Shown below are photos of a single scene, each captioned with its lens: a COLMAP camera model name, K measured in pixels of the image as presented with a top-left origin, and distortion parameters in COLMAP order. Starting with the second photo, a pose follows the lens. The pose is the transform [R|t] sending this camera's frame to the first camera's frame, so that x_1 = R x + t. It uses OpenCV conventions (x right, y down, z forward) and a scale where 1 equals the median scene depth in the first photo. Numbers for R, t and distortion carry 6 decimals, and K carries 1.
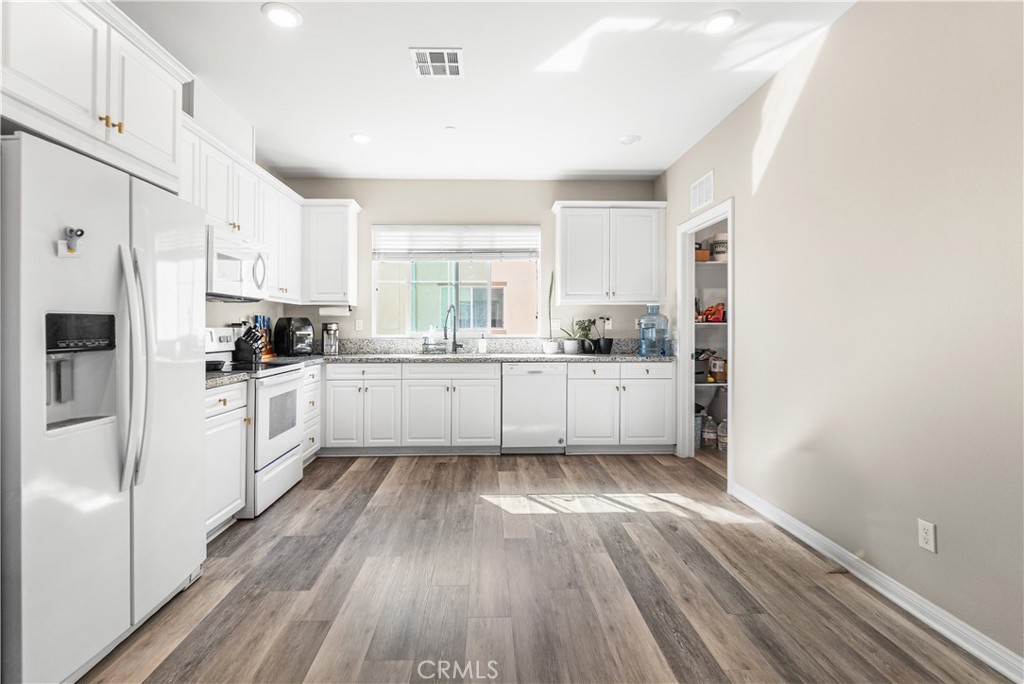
lens RADIAL K [[481.4, 0, 501.4], [0, 481.4, 326.2], [0, 0, 1]] dist [-0.003582, -0.002170]
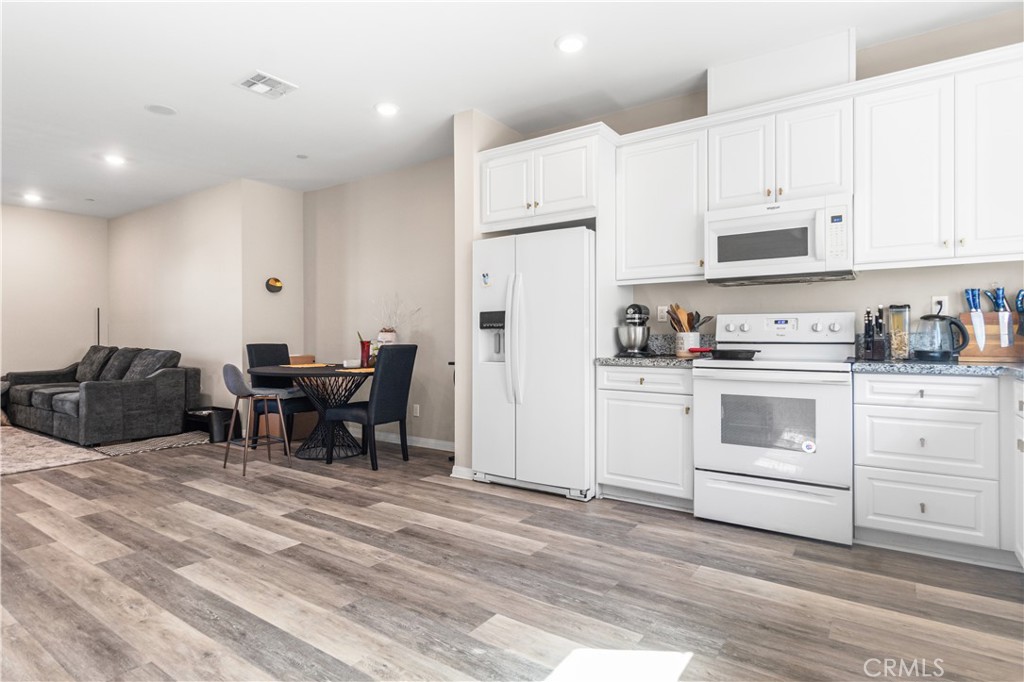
lens RADIAL K [[545.9, 0, 492.0], [0, 545.9, 332.9], [0, 0, 1]] dist [0.003305, -0.005294]
pose [[-0.624089, -0.008580, -0.781306, 0.389456], [0.001004, 0.999930, -0.011783, 0.037330], [0.781352, -0.008138, -0.624037, 0.941613]]
